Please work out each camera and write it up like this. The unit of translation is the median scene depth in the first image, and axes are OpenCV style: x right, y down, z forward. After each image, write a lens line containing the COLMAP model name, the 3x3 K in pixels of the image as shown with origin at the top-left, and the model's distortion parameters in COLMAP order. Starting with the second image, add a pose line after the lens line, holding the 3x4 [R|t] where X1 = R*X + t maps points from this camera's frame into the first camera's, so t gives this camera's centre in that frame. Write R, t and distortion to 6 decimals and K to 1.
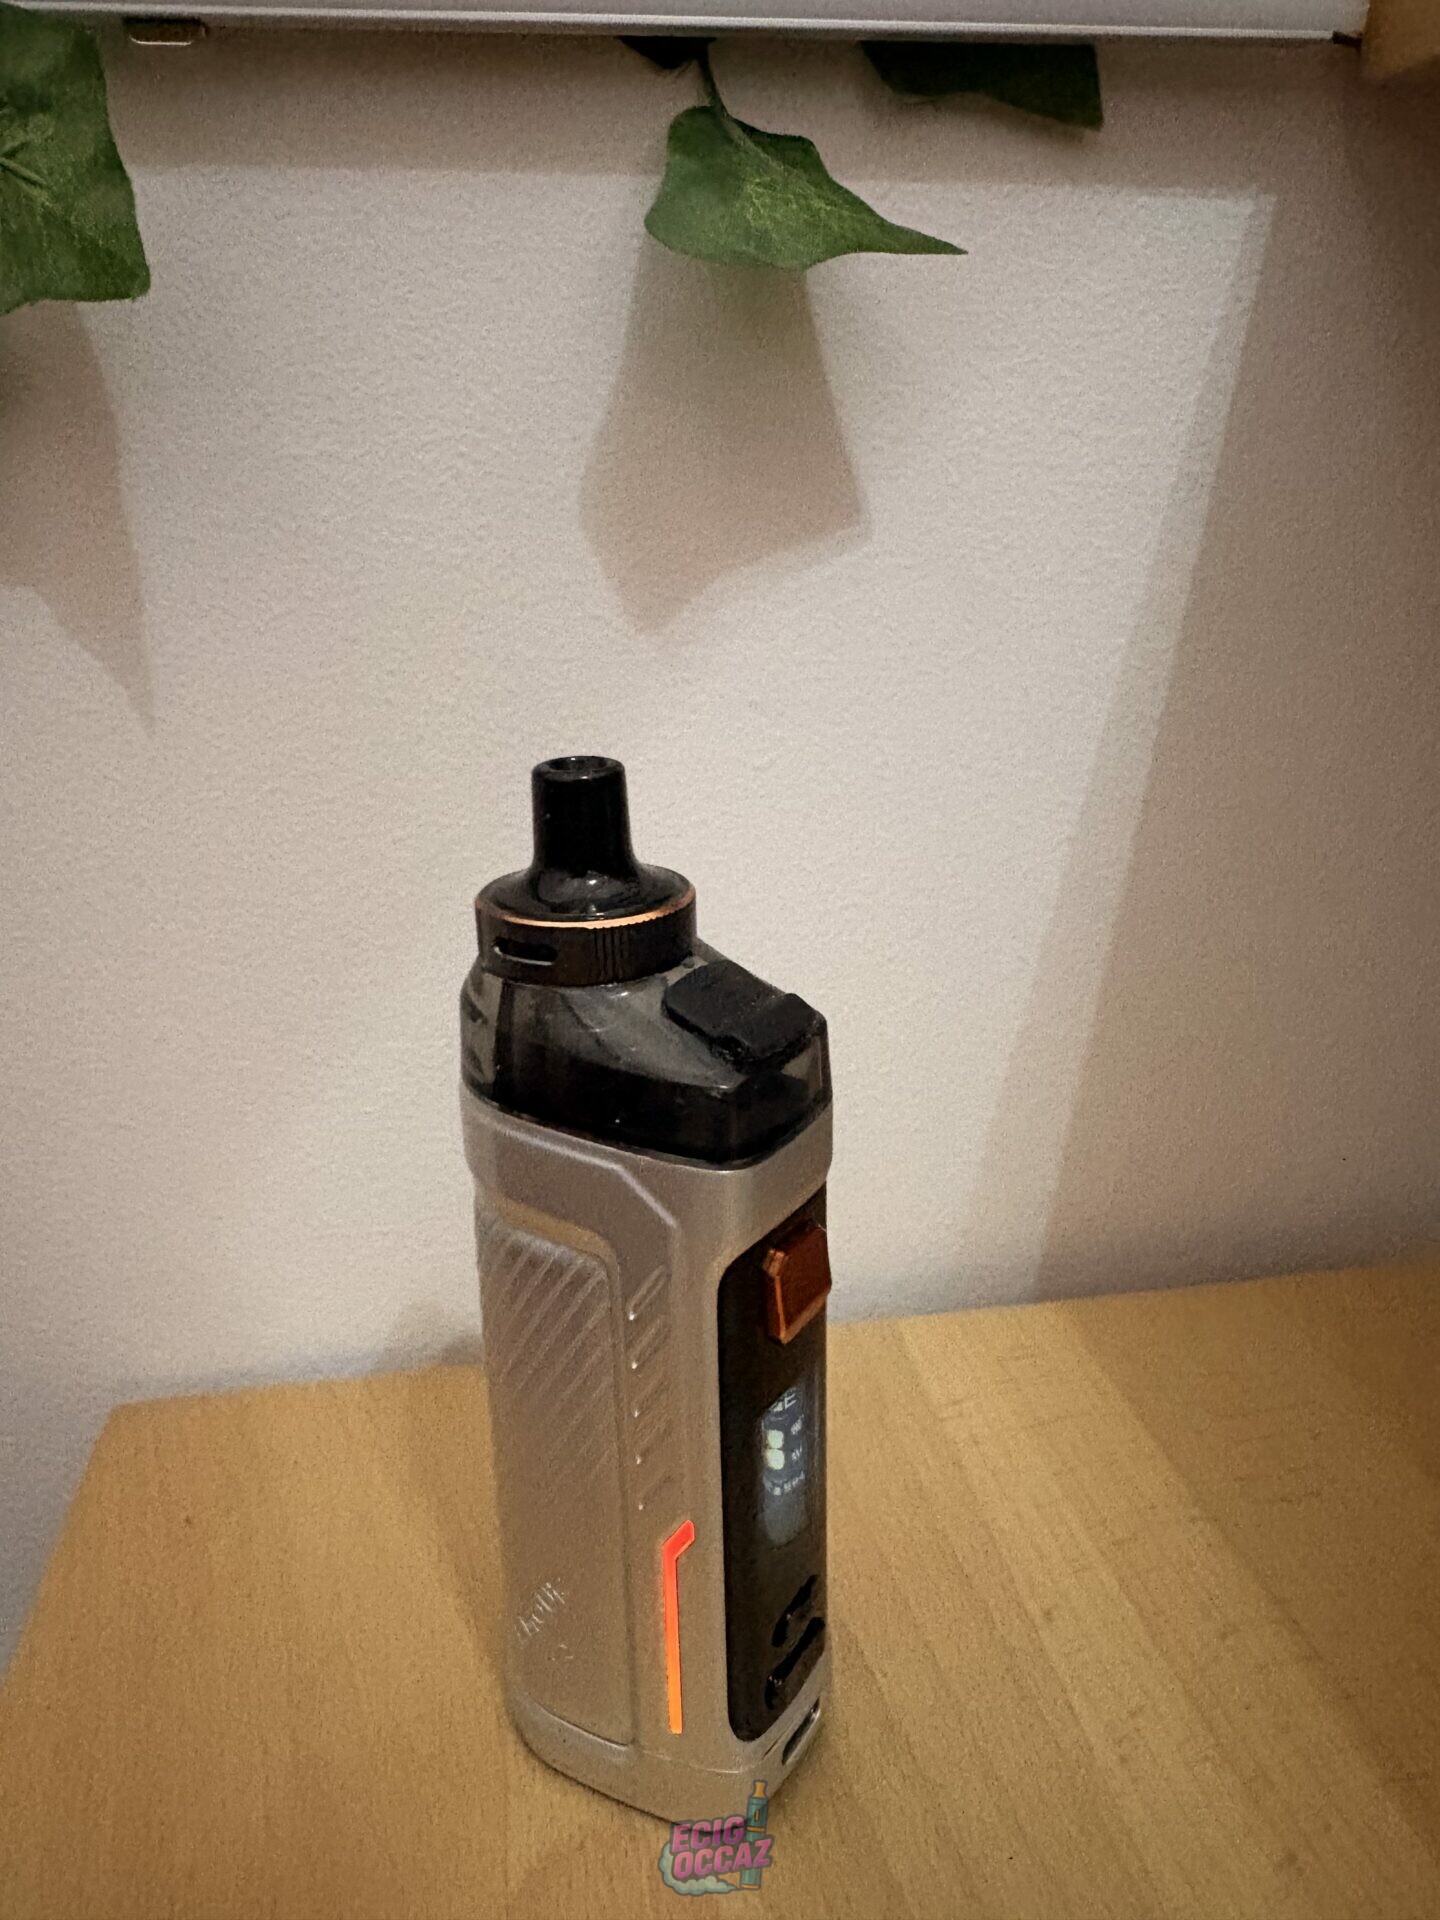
lens RADIAL K [[1424.8, 0, 725.9], [0, 1424.8, 916.7], [0, 0, 1]] dist [0.023199, 0.007848]
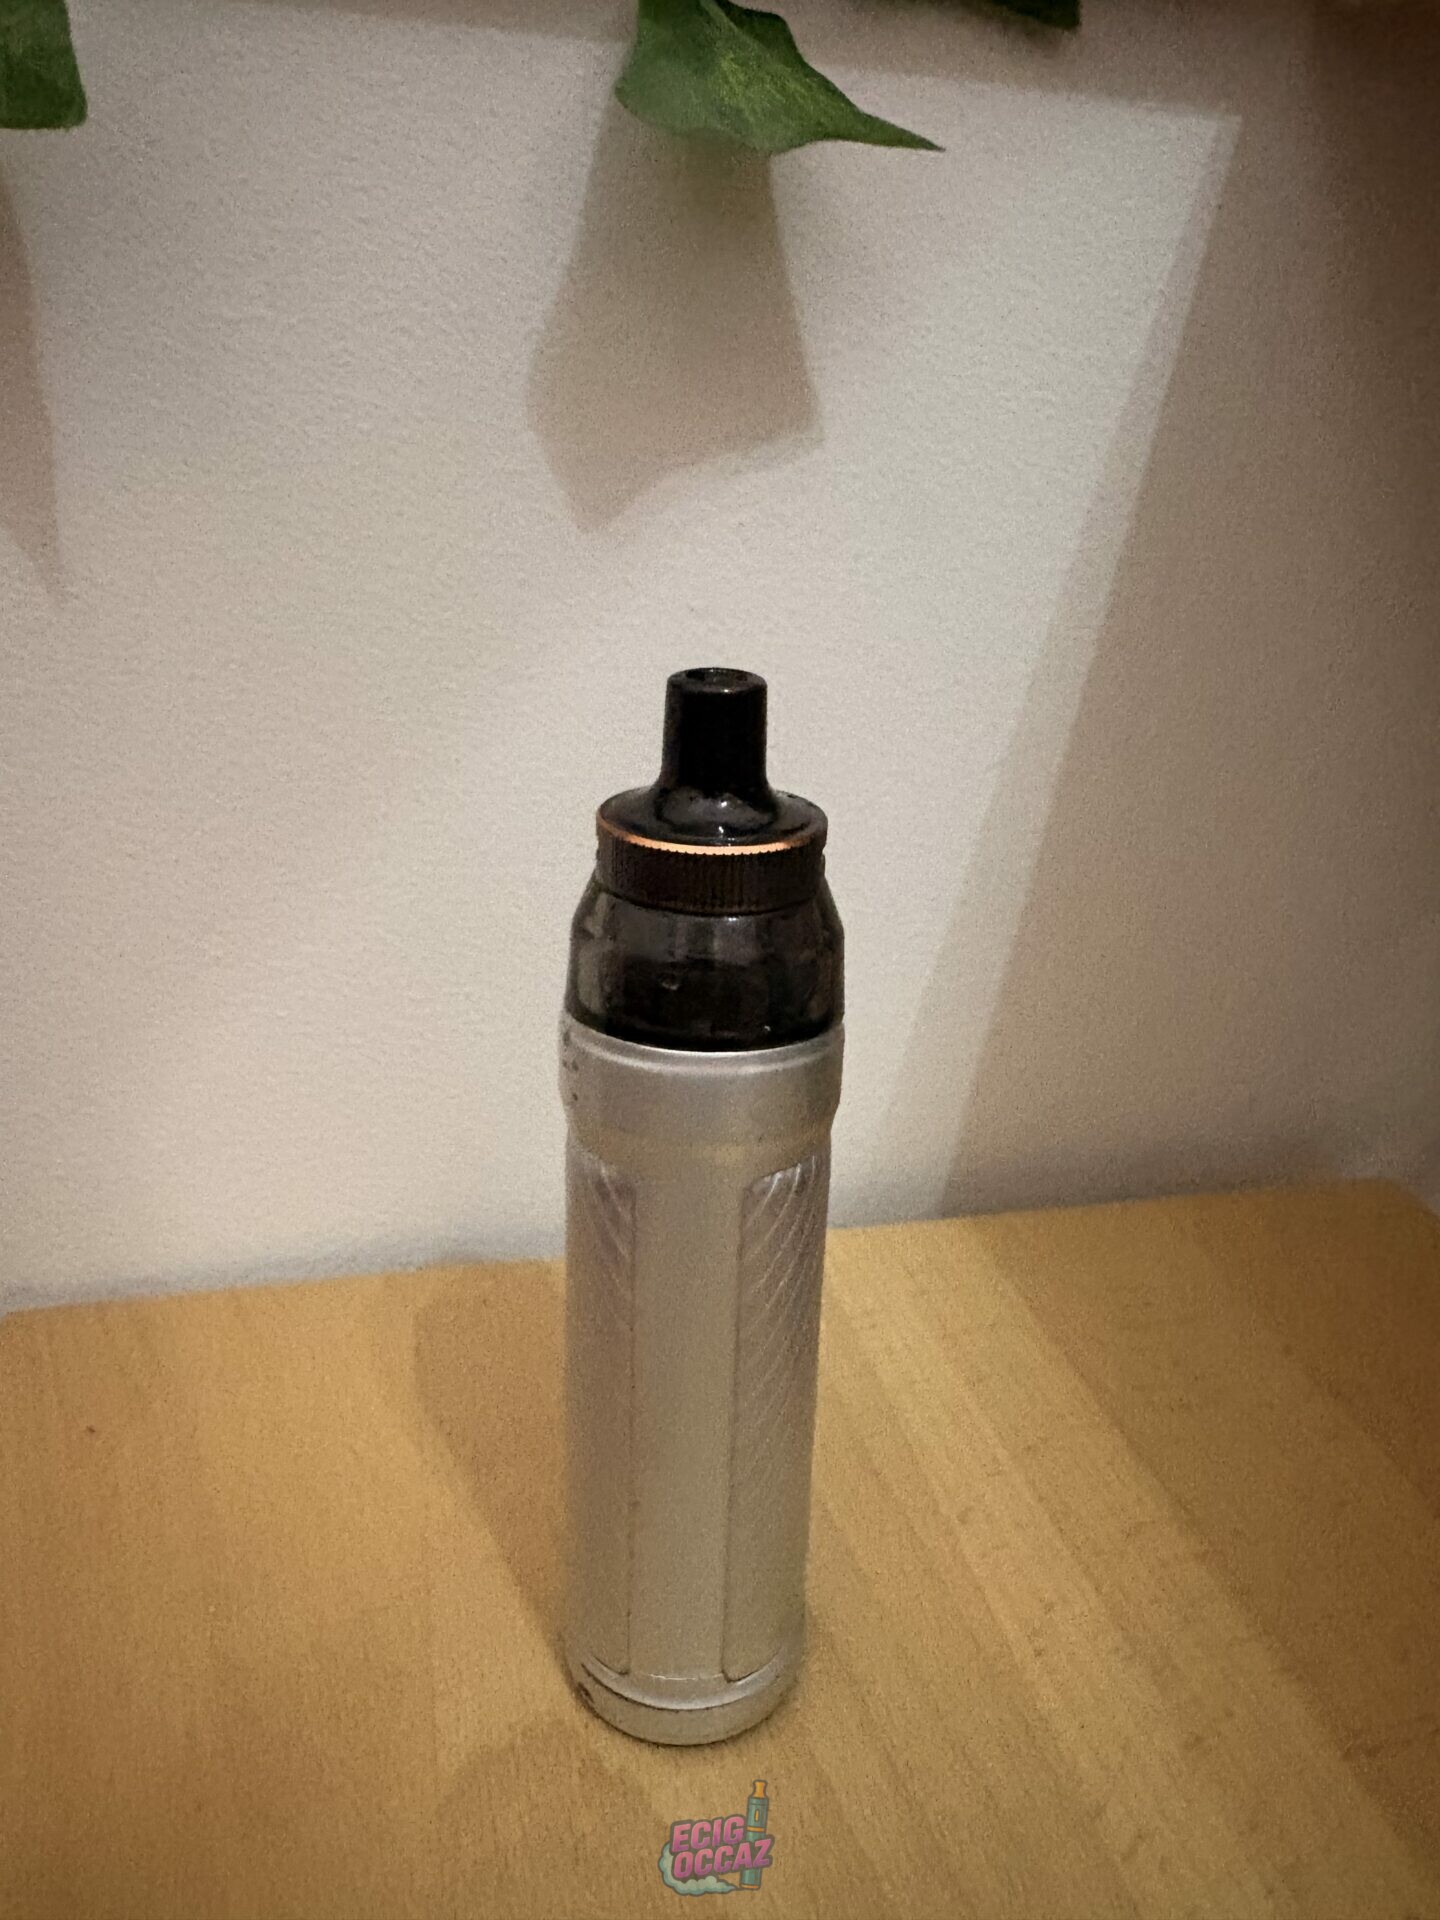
lens RADIAL K [[1428.2, 0, 707.5], [0, 1428.2, 912.4], [0, 0, 1]] dist [0.010615, 0.008238]
pose [[0.995404, 0.029214, 0.091200, -0.063596], [-0.034749, 0.997611, 0.059712, -0.002704], [-0.089238, -0.062606, 0.994041, 0.019738]]
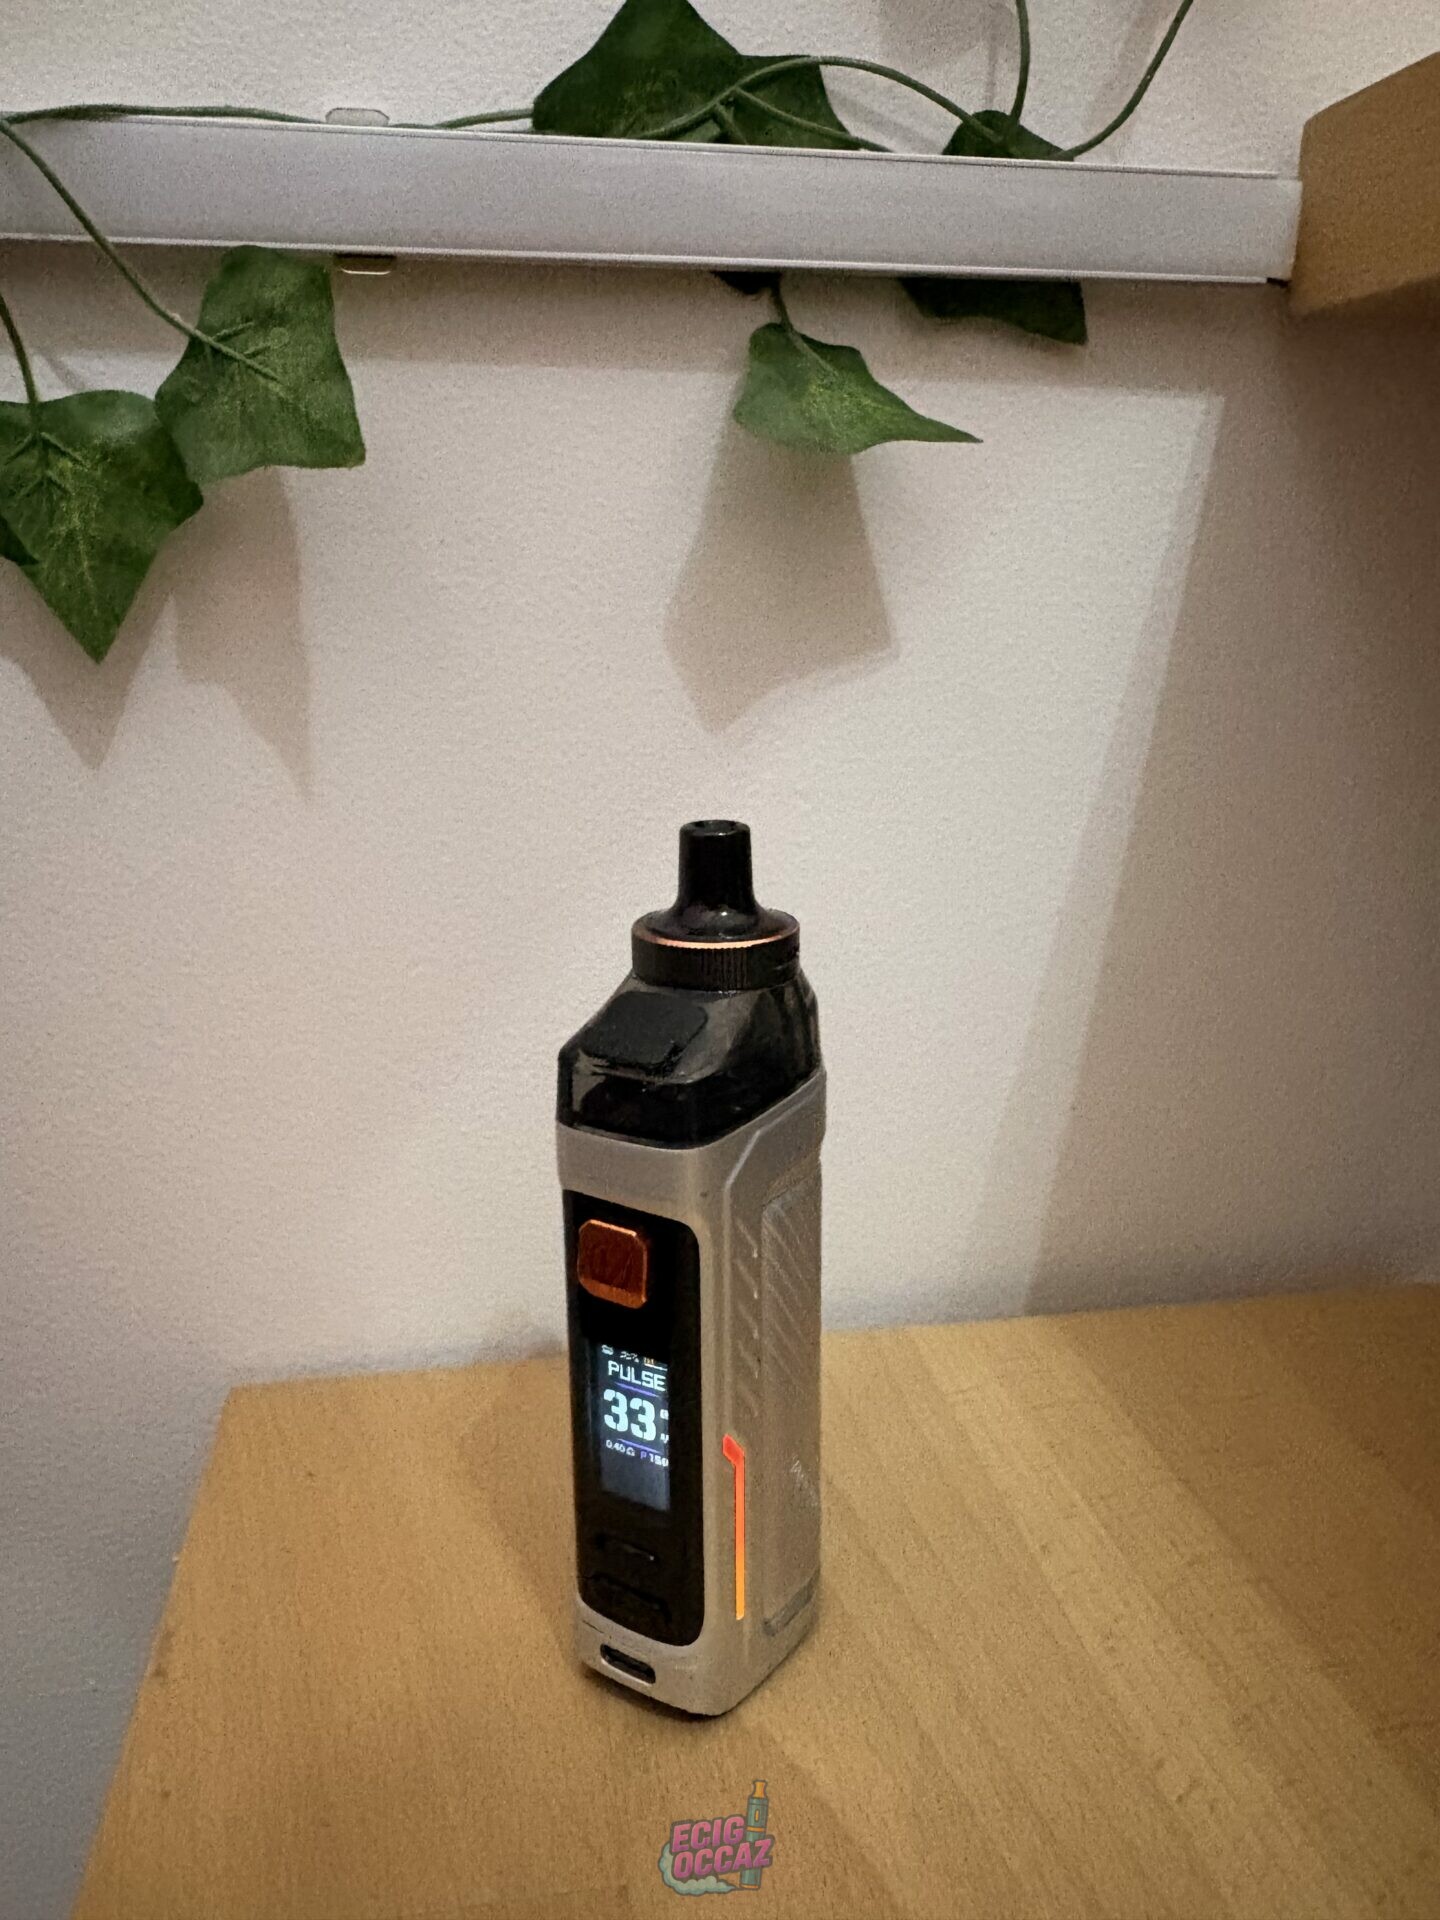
lens RADIAL K [[1424.8, 0, 725.9], [0, 1424.8, 916.7], [0, 0, 1]] dist [0.023199, 0.007848]
pose [[0.999392, 0.021285, 0.027633, -0.084526], [-0.019224, 0.997162, -0.072791, 0.049806], [-0.029104, 0.072216, 0.996964, -0.220098]]
